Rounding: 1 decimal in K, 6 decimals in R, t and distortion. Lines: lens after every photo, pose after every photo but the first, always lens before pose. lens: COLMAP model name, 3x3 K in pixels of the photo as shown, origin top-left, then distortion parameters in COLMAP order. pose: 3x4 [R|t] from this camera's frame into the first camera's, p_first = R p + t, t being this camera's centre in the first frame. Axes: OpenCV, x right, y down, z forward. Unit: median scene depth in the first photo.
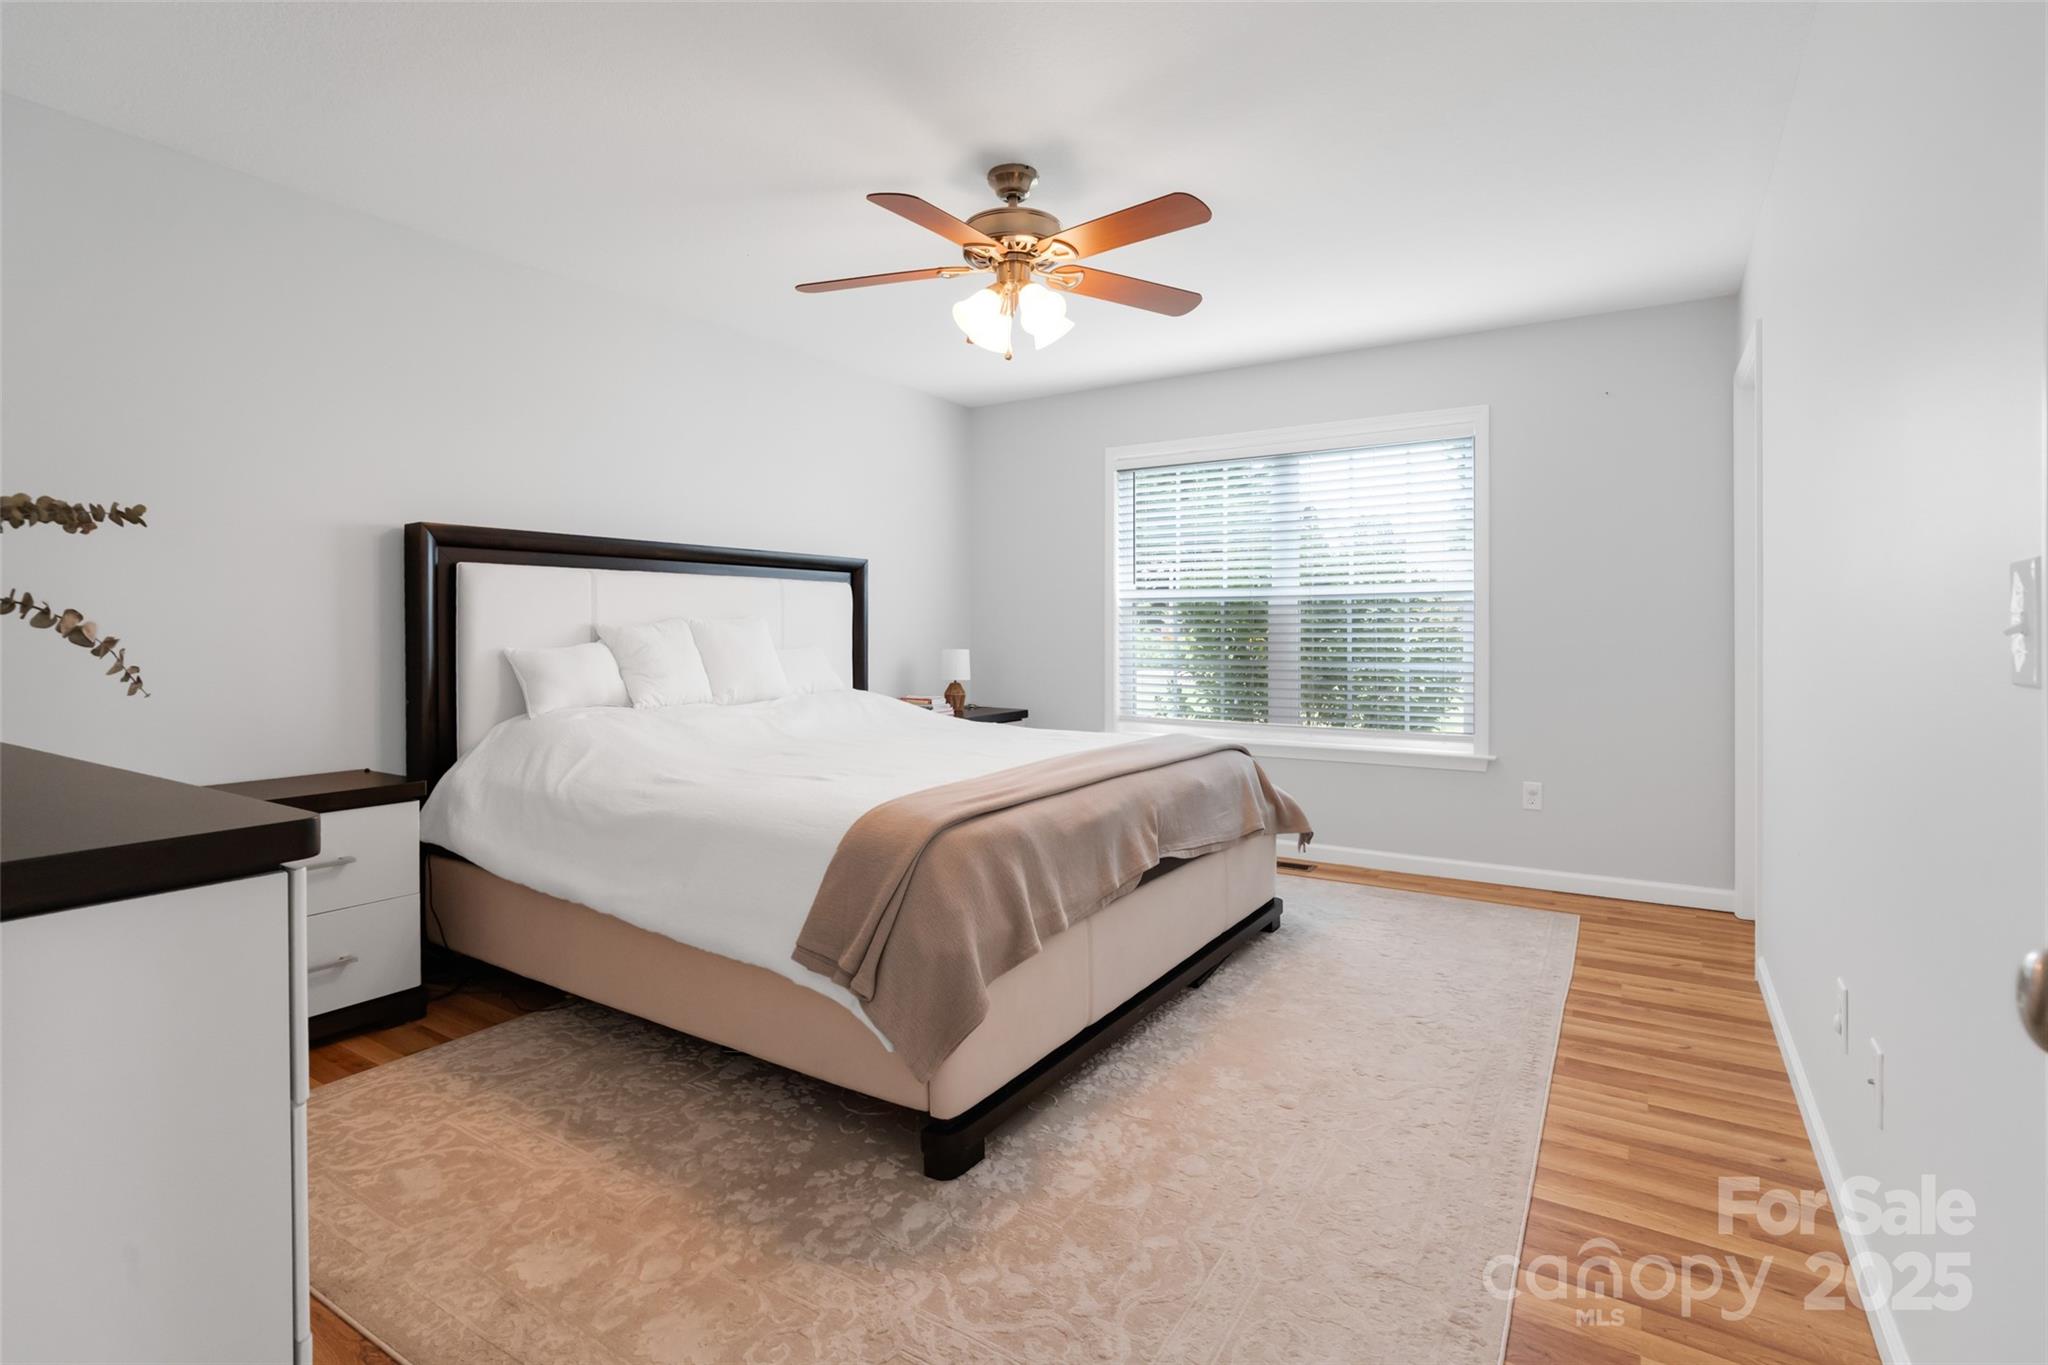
lens RADIAL K [[1008.2, 0, 1027.1], [0, 1008.2, 649.2], [0, 0, 1]] dist [-0.004105, -0.000147]
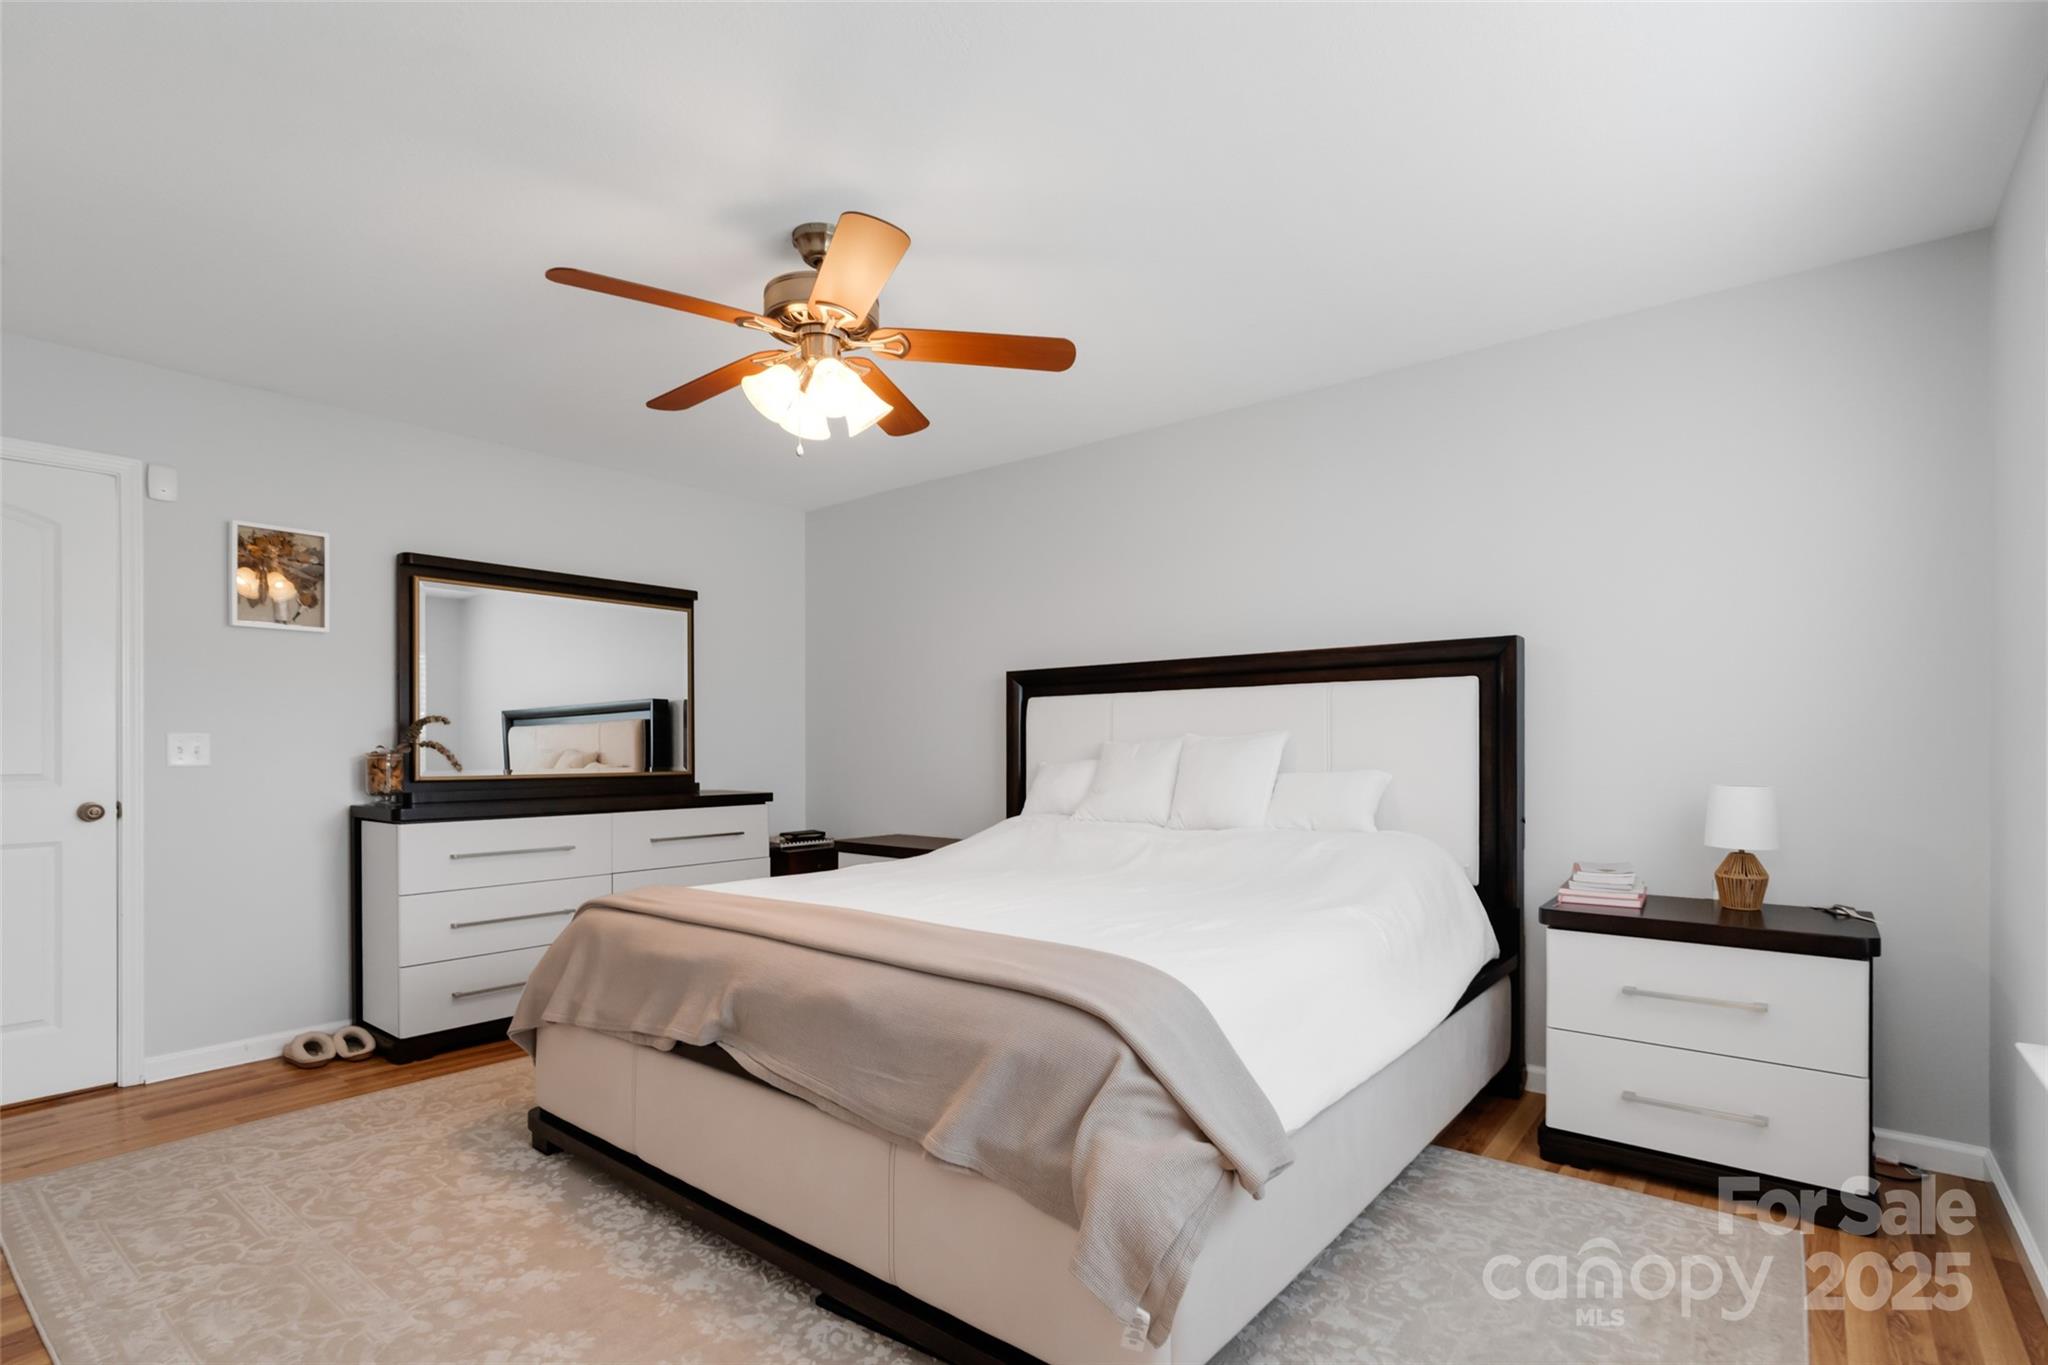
lens RADIAL K [[963.8, 0, 1014.9], [0, 963.8, 758.6], [0, 0, 1]] dist [-0.003272, -0.000152]
pose [[-0.133021, 0.010203, -0.991061, 0.760040], [-0.012947, 0.999844, 0.012032, -0.024576], [0.991029, 0.014432, -0.132868, 1.198337]]
